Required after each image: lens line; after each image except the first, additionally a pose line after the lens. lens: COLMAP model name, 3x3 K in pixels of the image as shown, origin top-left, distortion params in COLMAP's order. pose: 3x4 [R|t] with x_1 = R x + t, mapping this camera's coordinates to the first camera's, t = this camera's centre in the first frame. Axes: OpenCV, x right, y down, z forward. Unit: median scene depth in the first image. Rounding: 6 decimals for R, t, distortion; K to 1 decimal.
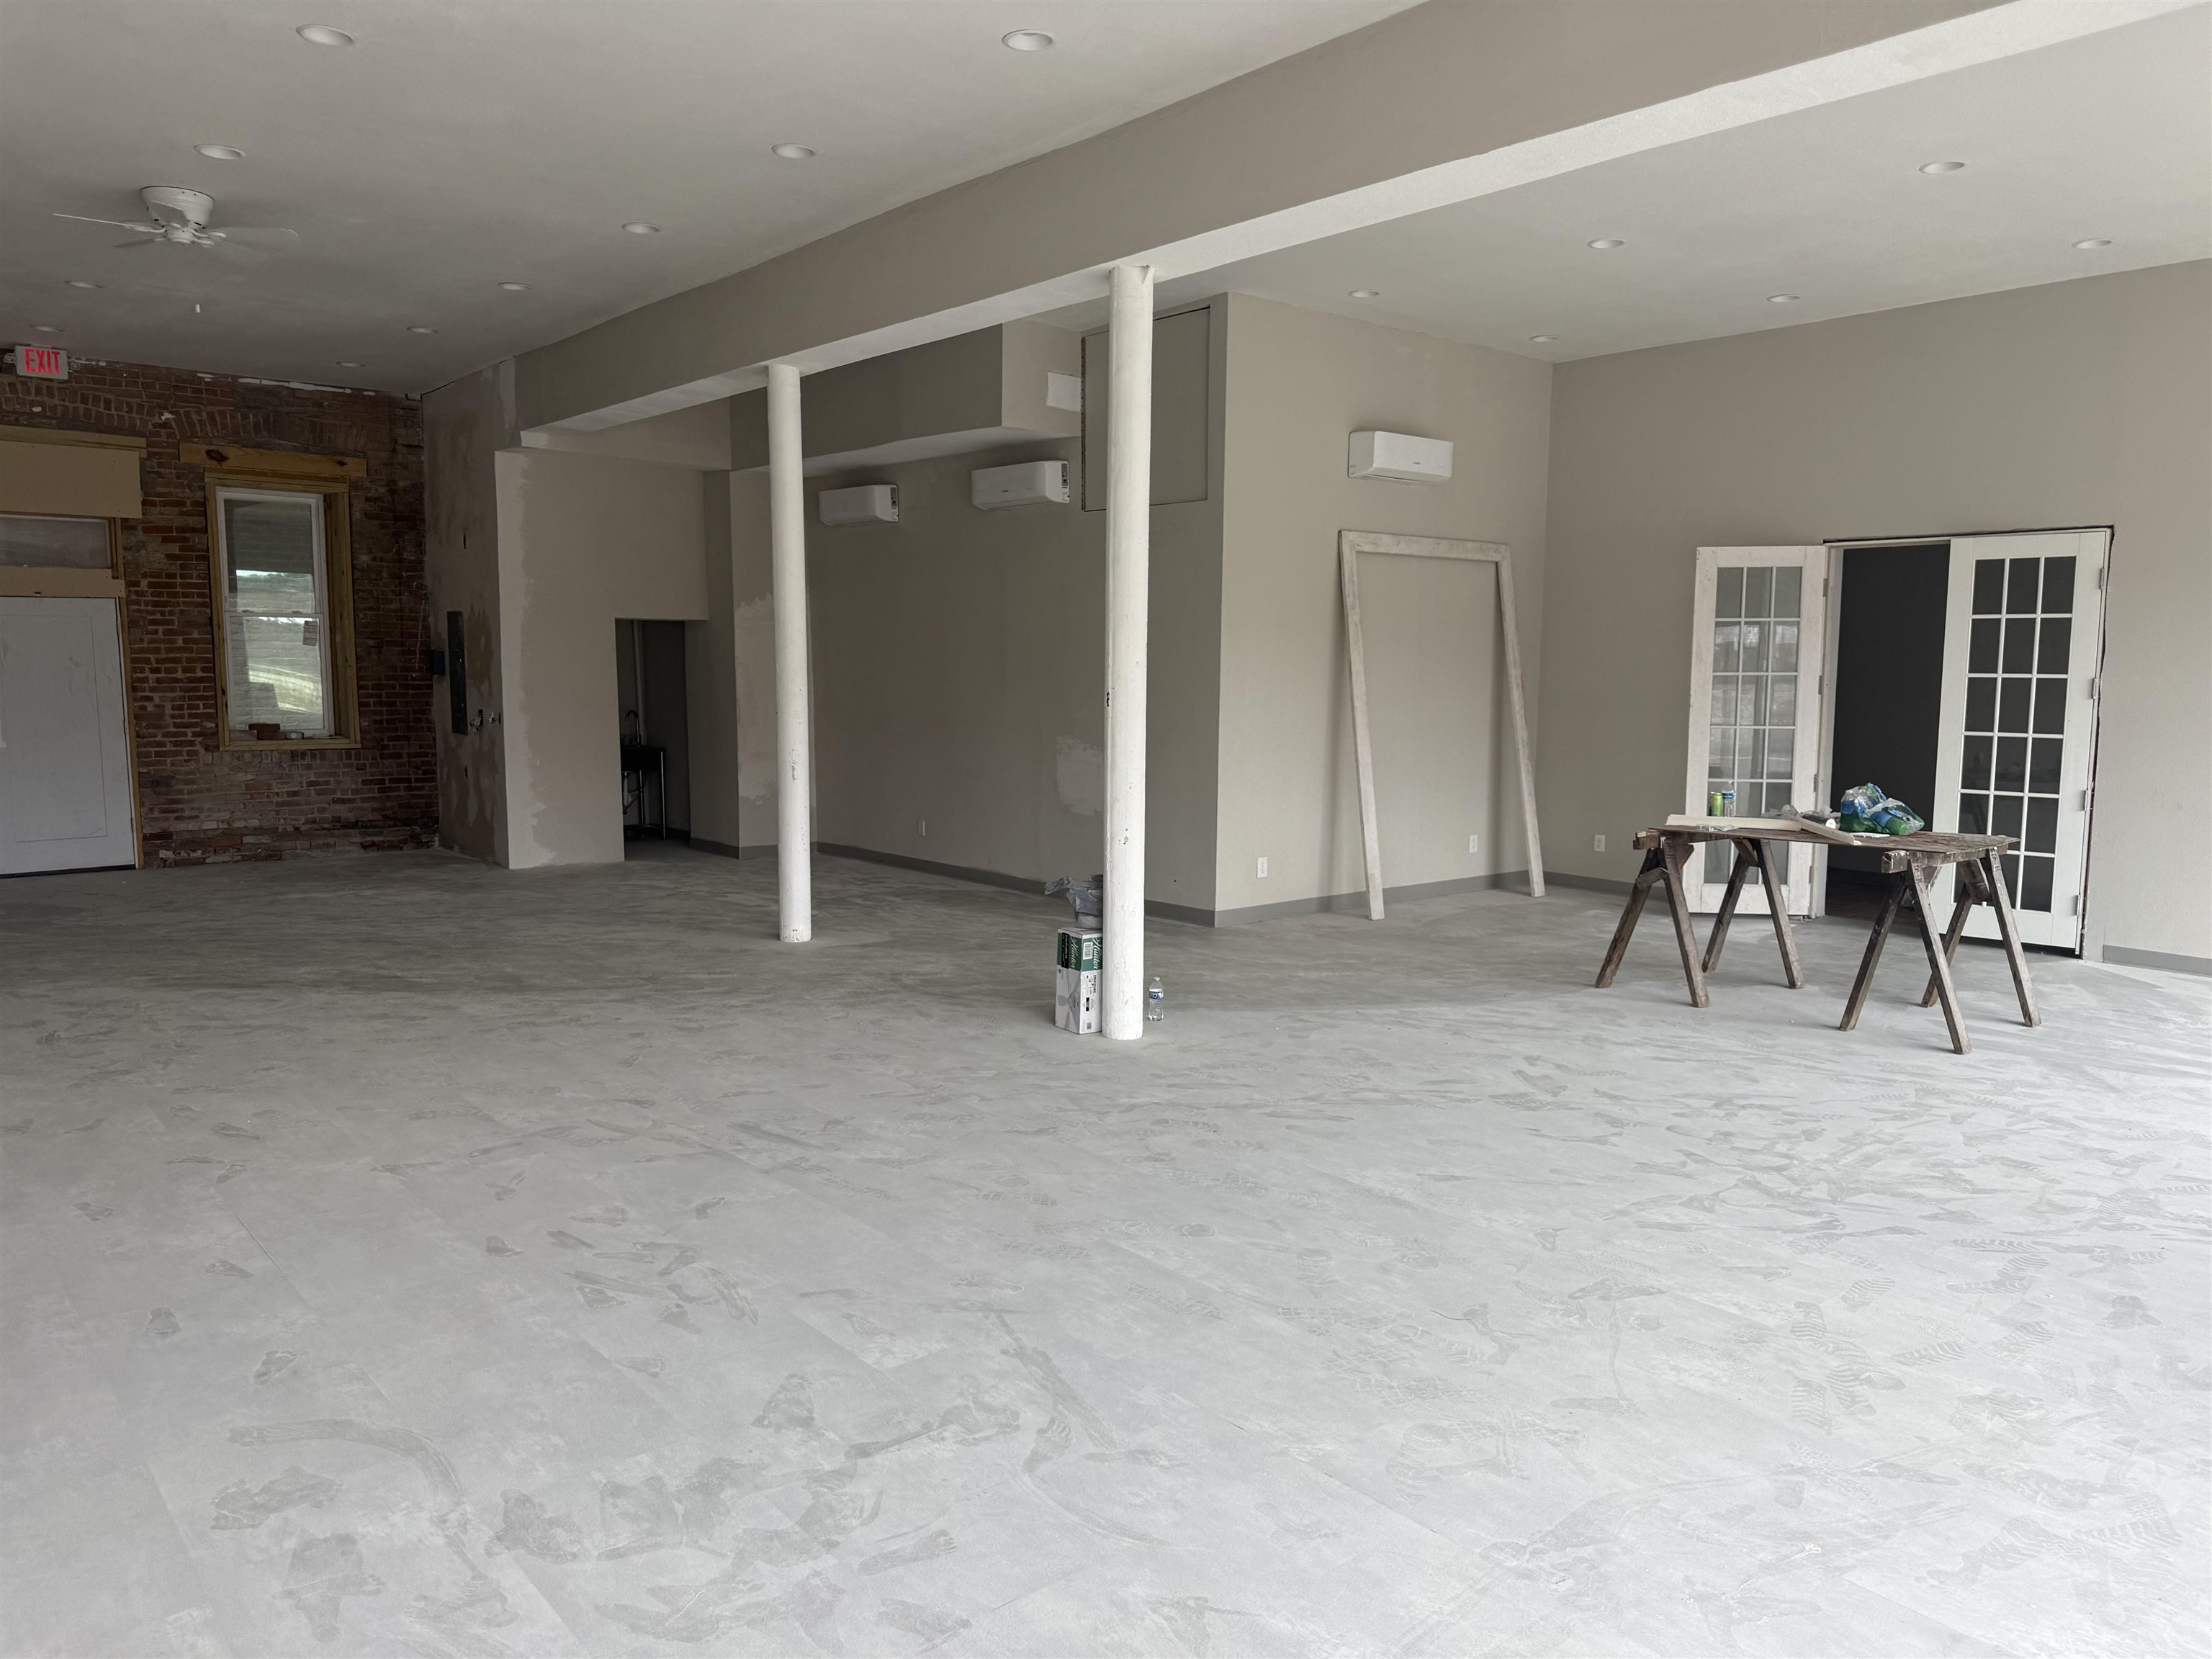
lens RADIAL K [[1580.5, 0, 1106.0], [0, 1580.5, 829.5], [0, 0, 1]] dist [0.004267, -0.003267]
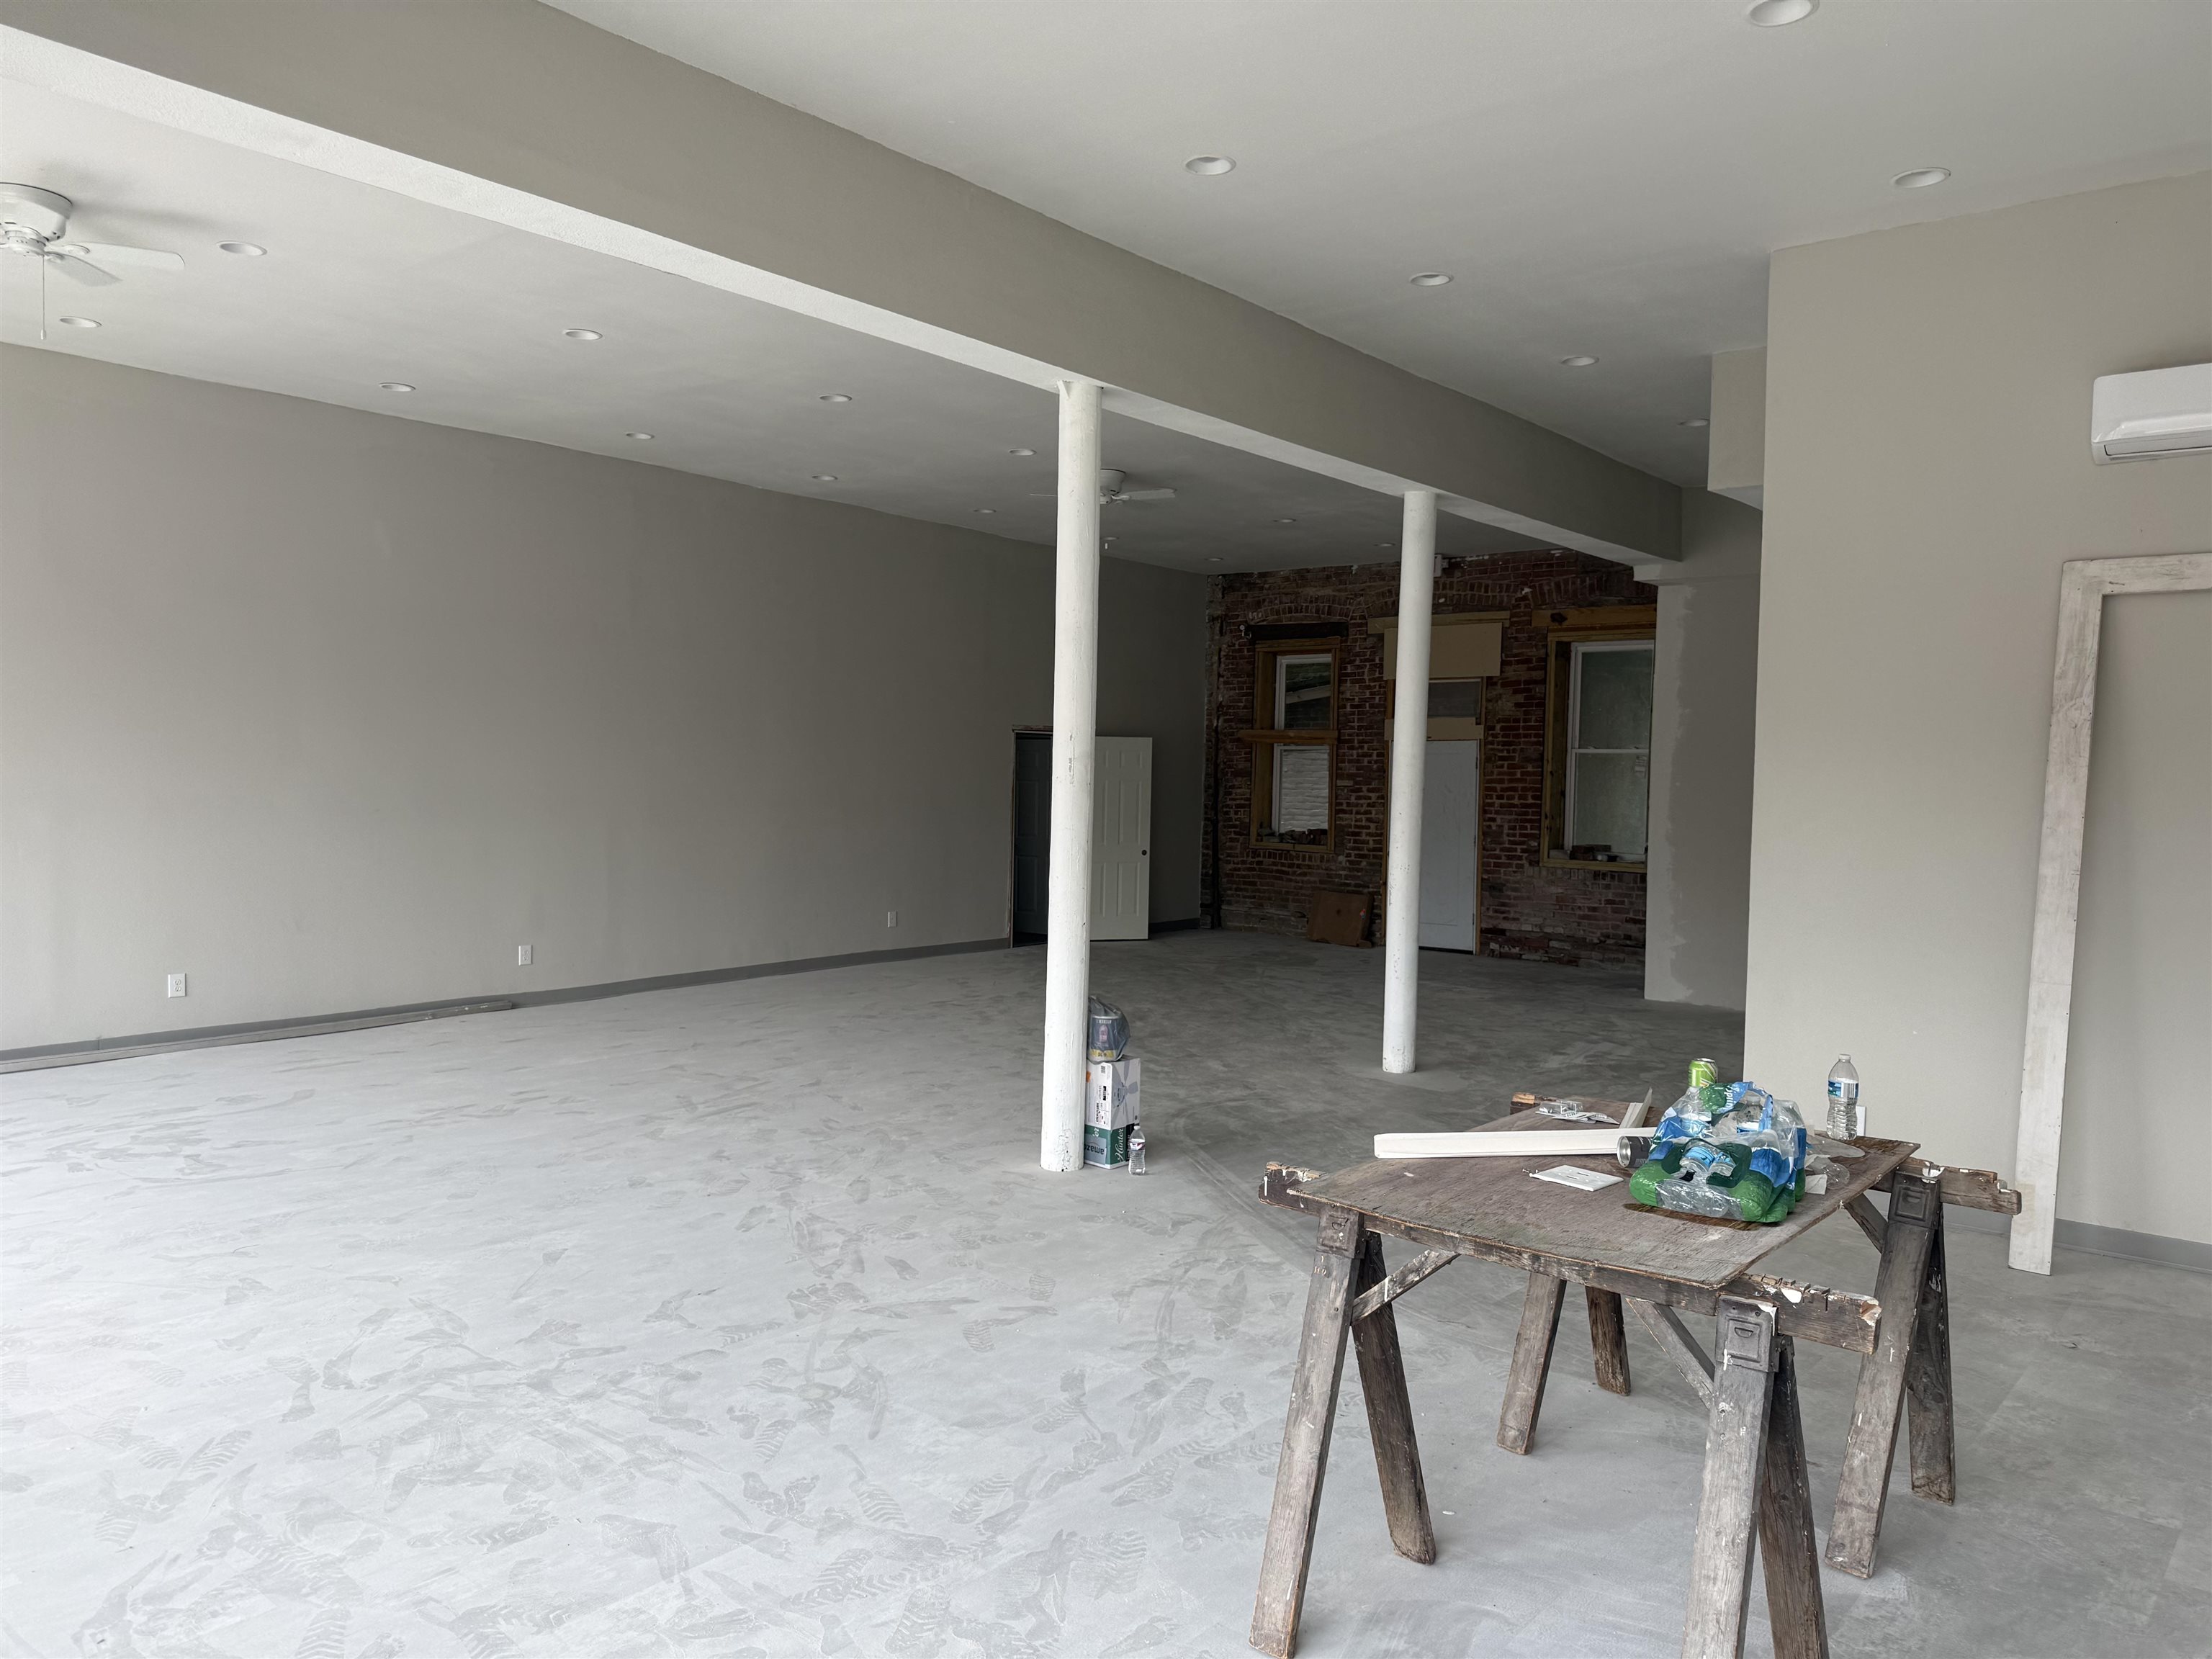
lens RADIAL K [[1584.3, 0, 1106.3], [0, 1584.3, 863.9], [0, 0, 1]] dist [0.013440, -0.006783]
pose [[0.155923, 0.052705, -0.986362, 1.016400], [-0.121366, 0.992031, 0.033823, -0.095124], [0.980285, 0.114437, 0.161077, 0.897669]]
